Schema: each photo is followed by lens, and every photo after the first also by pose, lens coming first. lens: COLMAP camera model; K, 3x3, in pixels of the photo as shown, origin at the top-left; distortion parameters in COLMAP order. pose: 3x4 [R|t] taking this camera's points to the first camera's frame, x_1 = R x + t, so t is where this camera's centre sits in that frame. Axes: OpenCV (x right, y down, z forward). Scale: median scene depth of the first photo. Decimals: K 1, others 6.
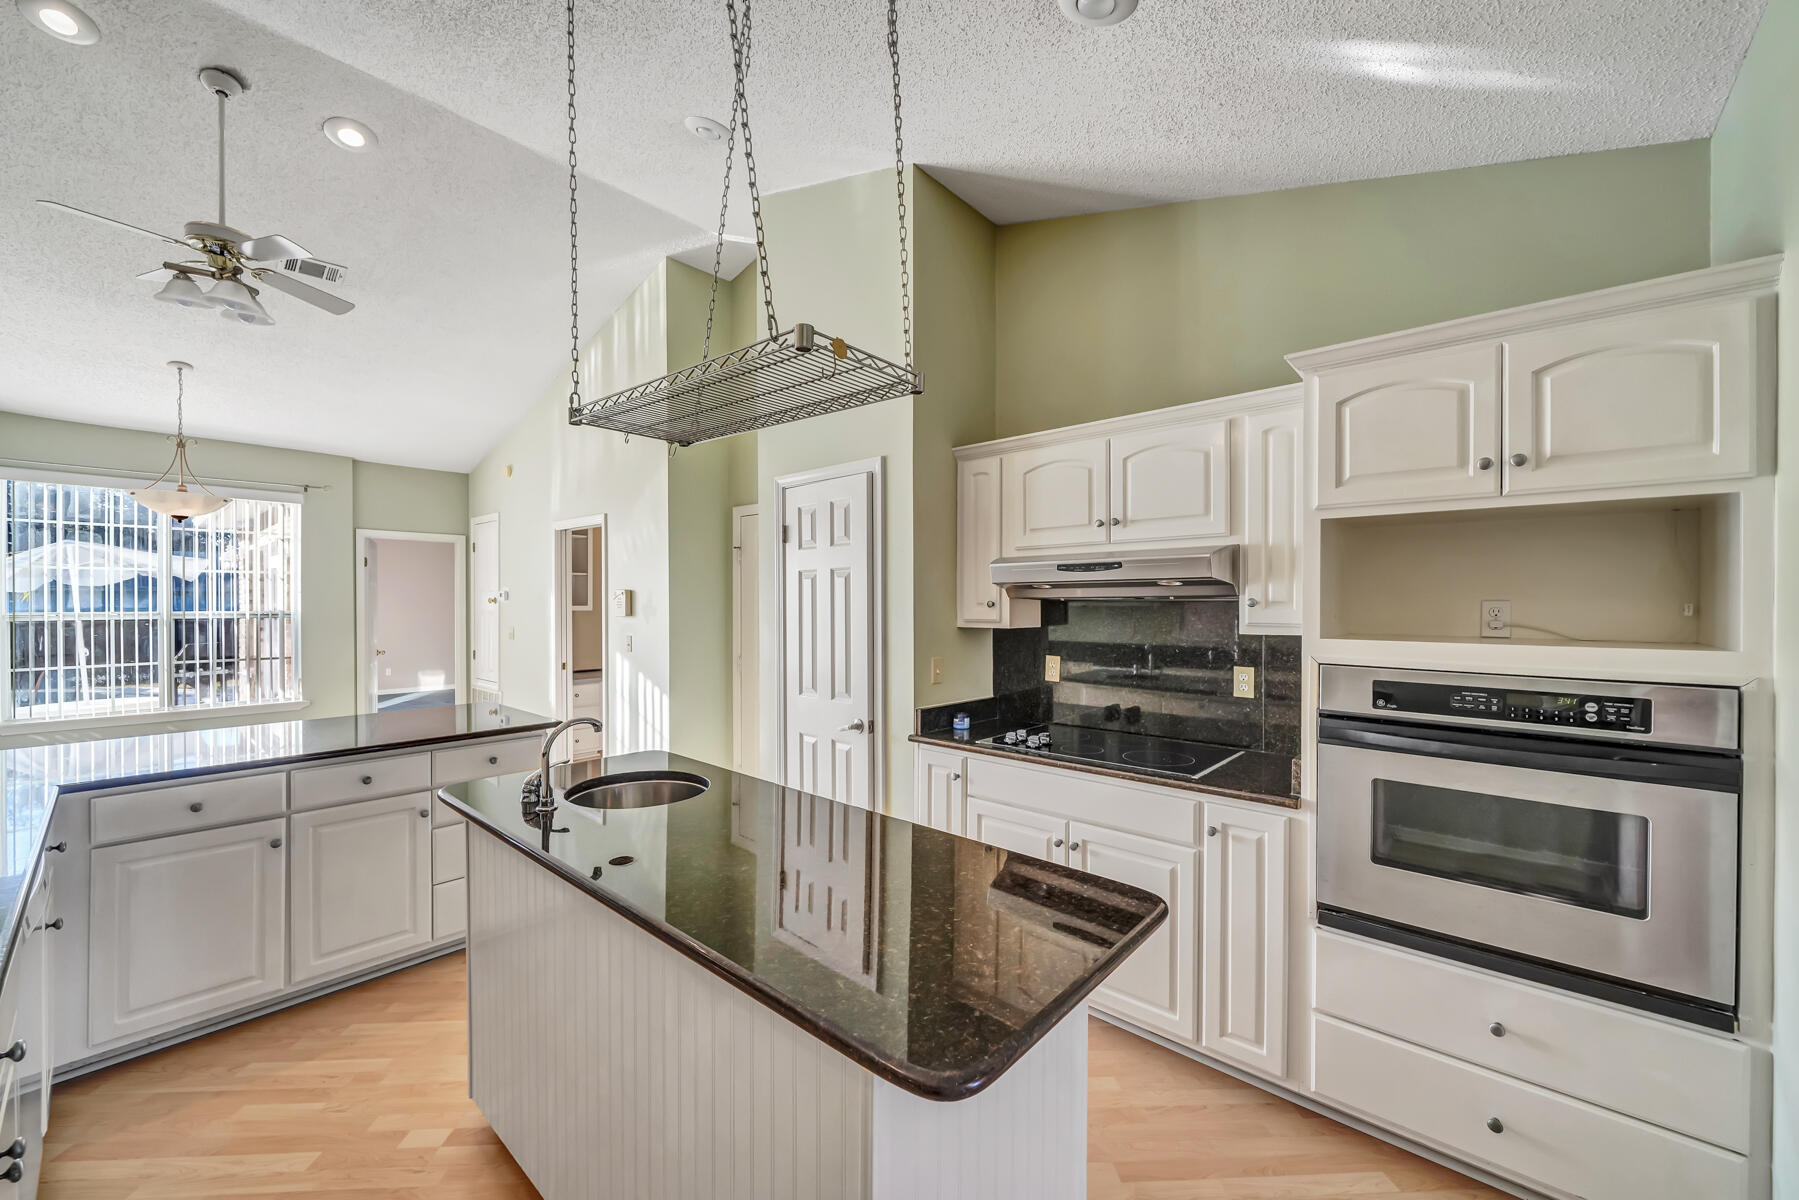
lens RADIAL K [[690.7, 0, 909.0], [0, 690.7, 605.2], [0, 0, 1]] dist [-0.001820, -0.000071]
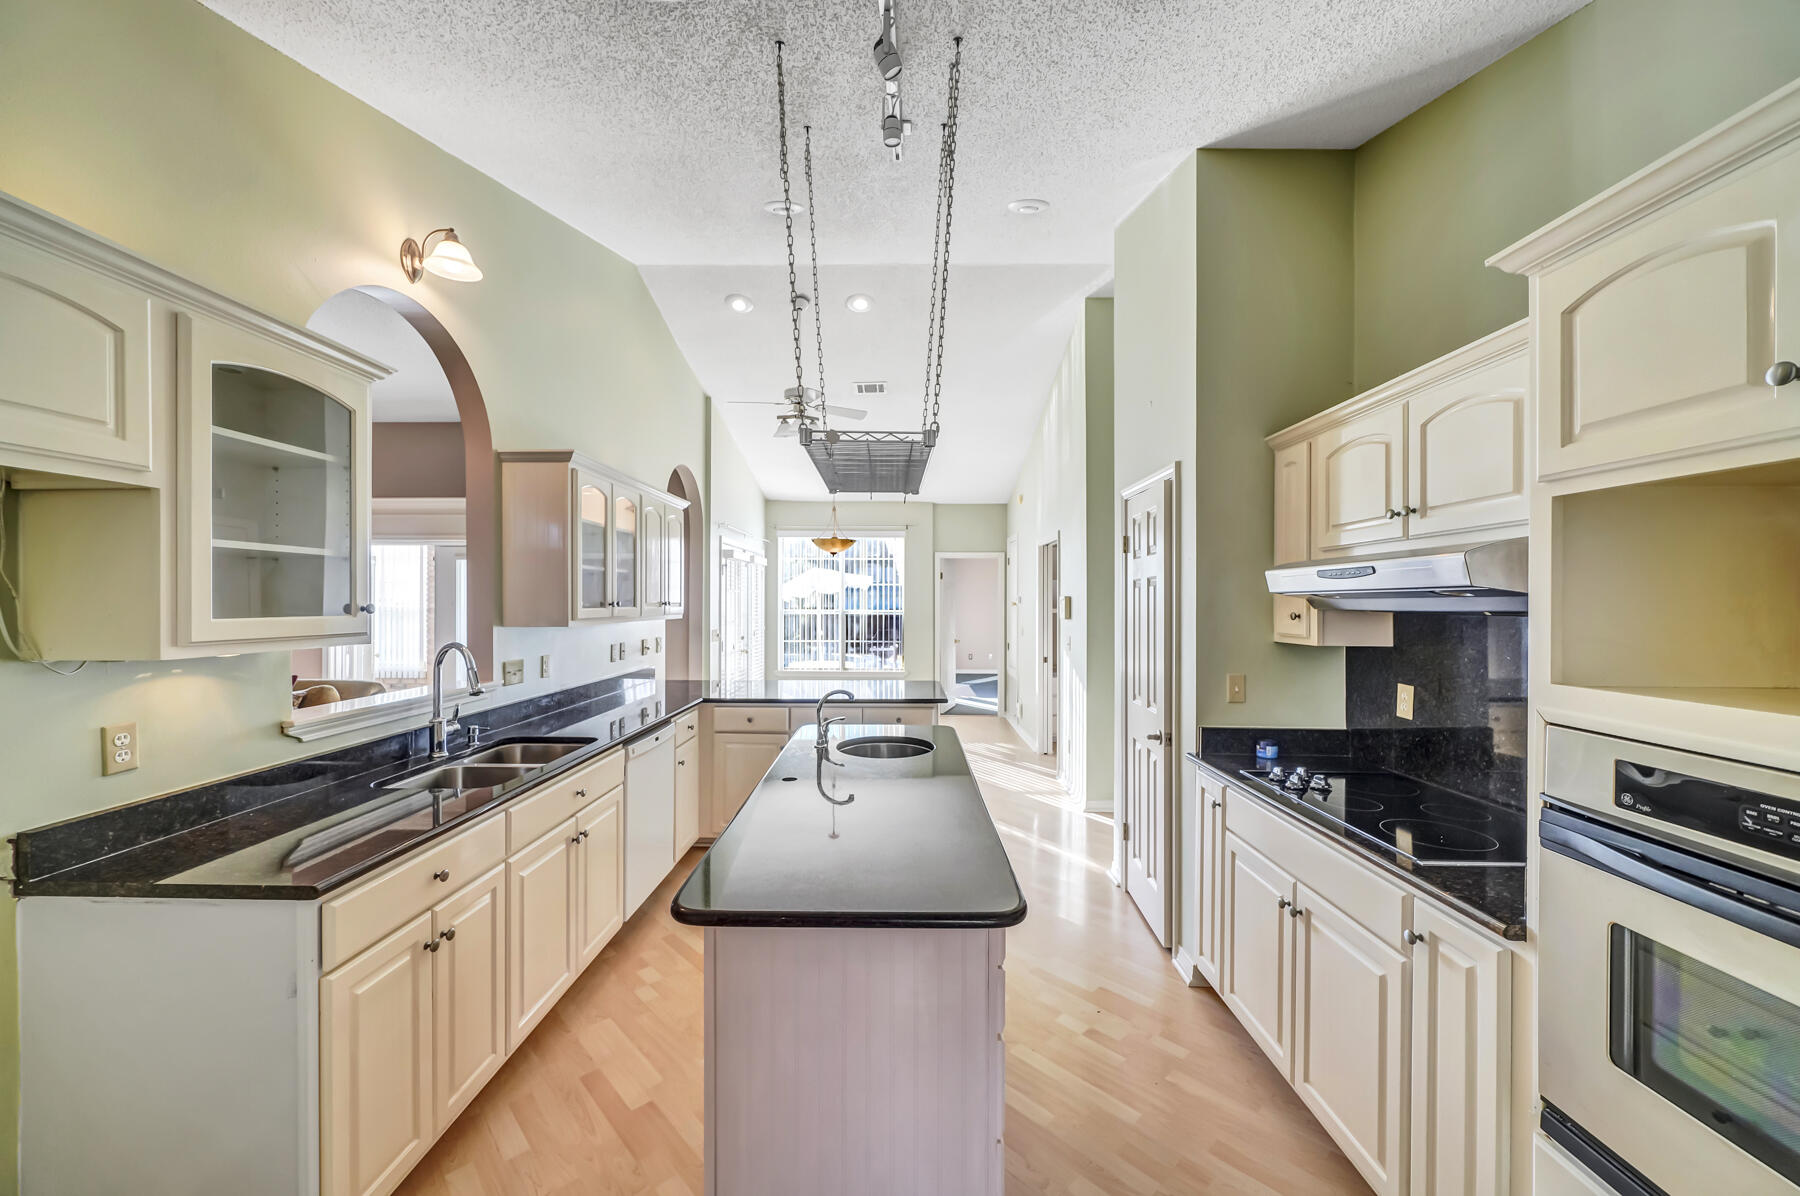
lens RADIAL K [[691.1, 0, 912.3], [0, 691.1, 599.7], [0, 0, 1]] dist [-0.001820, -0.000071]
pose [[0.653211, 0.001357, -0.757175, 0.464844], [-0.006650, 0.999970, -0.003945, -0.015539], [0.757147, 0.007612, 0.653200, 0.090231]]
